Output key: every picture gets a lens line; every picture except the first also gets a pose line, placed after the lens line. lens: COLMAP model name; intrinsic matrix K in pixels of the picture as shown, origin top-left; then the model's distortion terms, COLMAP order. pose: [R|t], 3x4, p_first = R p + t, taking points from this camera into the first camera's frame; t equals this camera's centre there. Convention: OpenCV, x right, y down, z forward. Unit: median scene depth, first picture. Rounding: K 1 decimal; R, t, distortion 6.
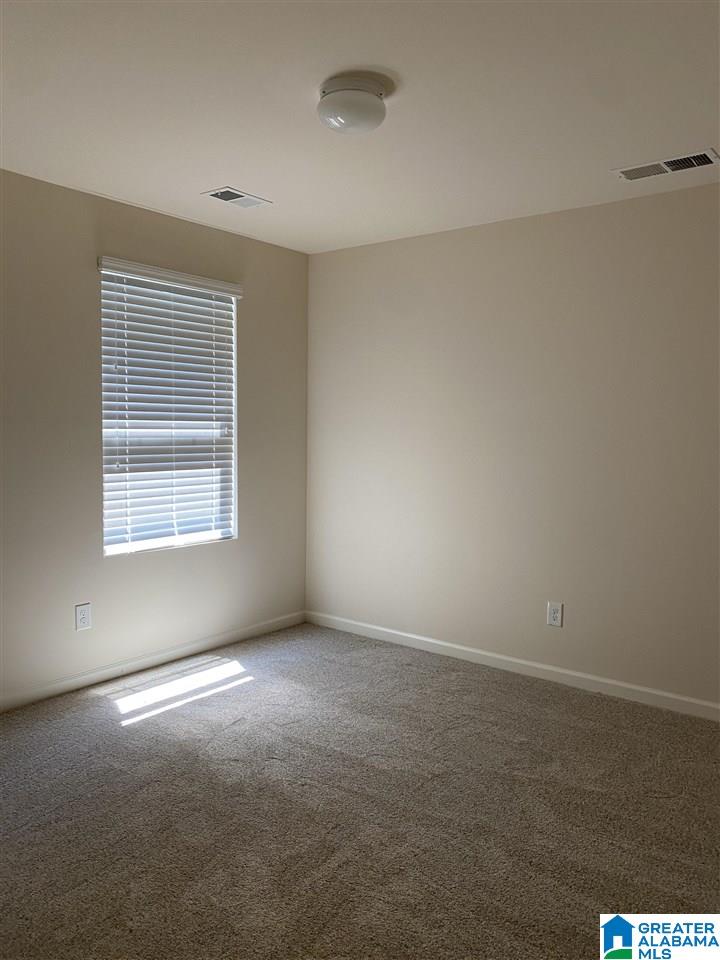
lens RADIAL K [[725.0, 0, 366.1], [0, 725.0, 480.6], [0, 0, 1]] dist [0.008612, 0.002379]
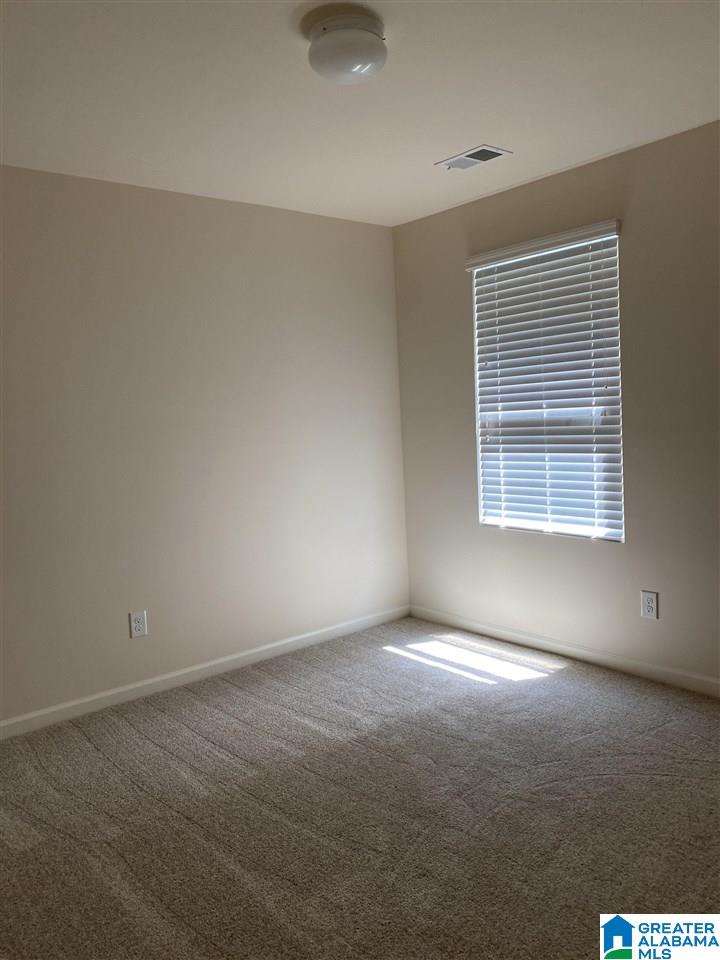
lens RADIAL K [[725.0, 0, 366.1], [0, 725.0, 480.6], [0, 0, 1]] dist [0.008612, 0.002379]
pose [[-0.213948, 0.088784, -0.972802, 0.701496], [-0.025985, 0.994991, 0.096524, -0.062552], [0.976499, 0.045929, -0.210569, 0.970043]]
